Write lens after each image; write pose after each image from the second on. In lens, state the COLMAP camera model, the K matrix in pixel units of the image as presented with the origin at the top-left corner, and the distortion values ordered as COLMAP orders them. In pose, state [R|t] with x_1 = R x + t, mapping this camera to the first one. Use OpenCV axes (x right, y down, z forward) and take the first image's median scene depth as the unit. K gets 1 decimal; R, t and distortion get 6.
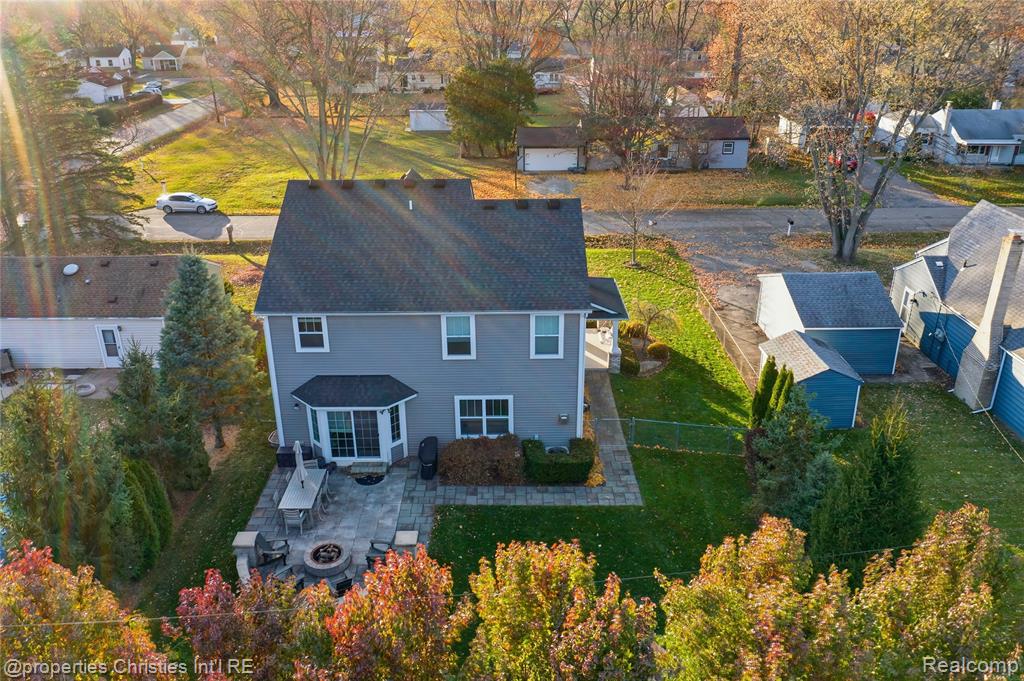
lens RADIAL K [[798.8, 0, 512.0], [0, 798.8, 340.5], [0, 0, 1]] dist [-0.030768, 0.005382]
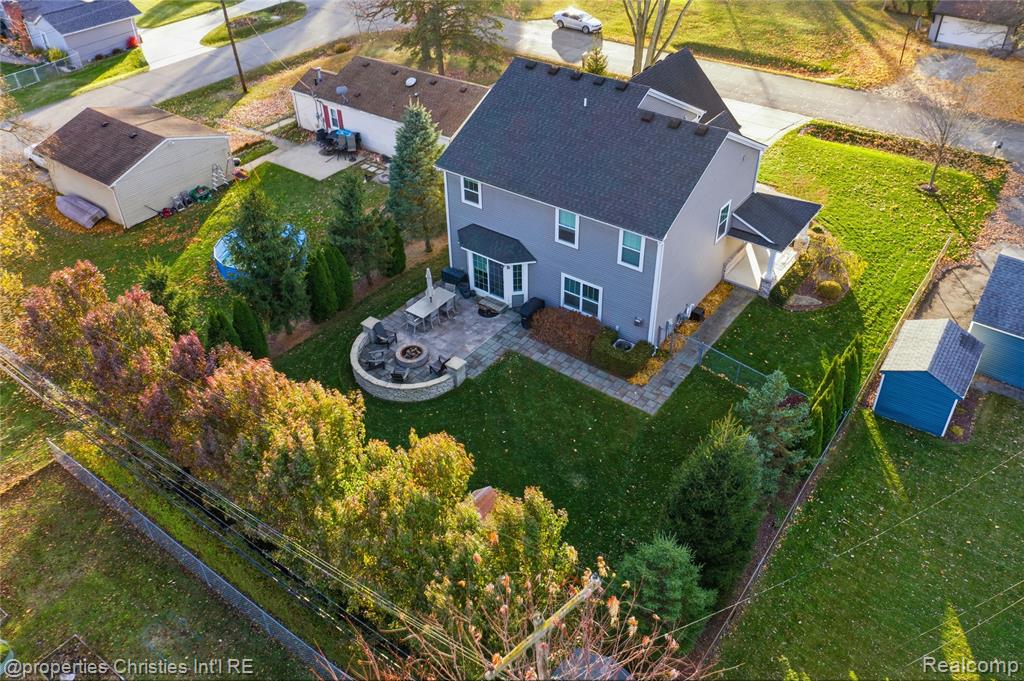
lens RADIAL K [[798.8, 0, 512.0], [0, 798.8, 340.5], [0, 0, 1]] dist [-0.030768, 0.005382]
pose [[0.796366, 0.361901, -0.484591, 0.488487], [-0.228805, 0.921946, 0.312512, -0.194969], [0.559866, -0.137997, 0.817011, -0.045187]]
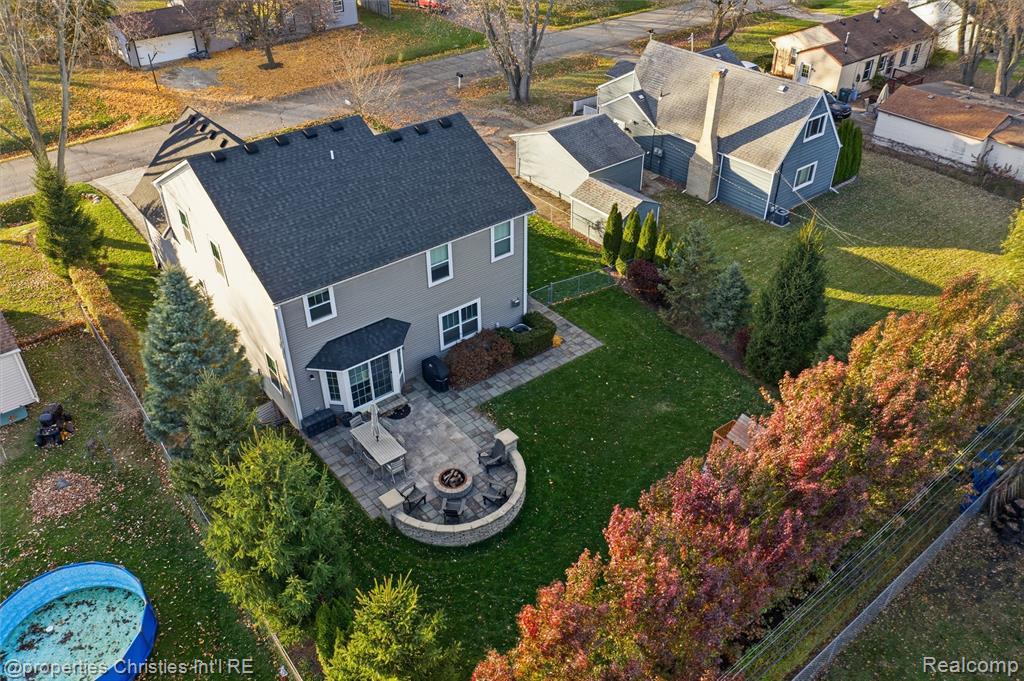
lens RADIAL K [[798.8, 0, 512.0], [0, 798.8, 340.5], [0, 0, 1]] dist [-0.030768, 0.005382]
pose [[0.788039, -0.354931, 0.503010, -0.562941], [0.244668, 0.930337, 0.273151, -0.177165], [-0.564918, -0.092183, 0.819981, 0.018020]]
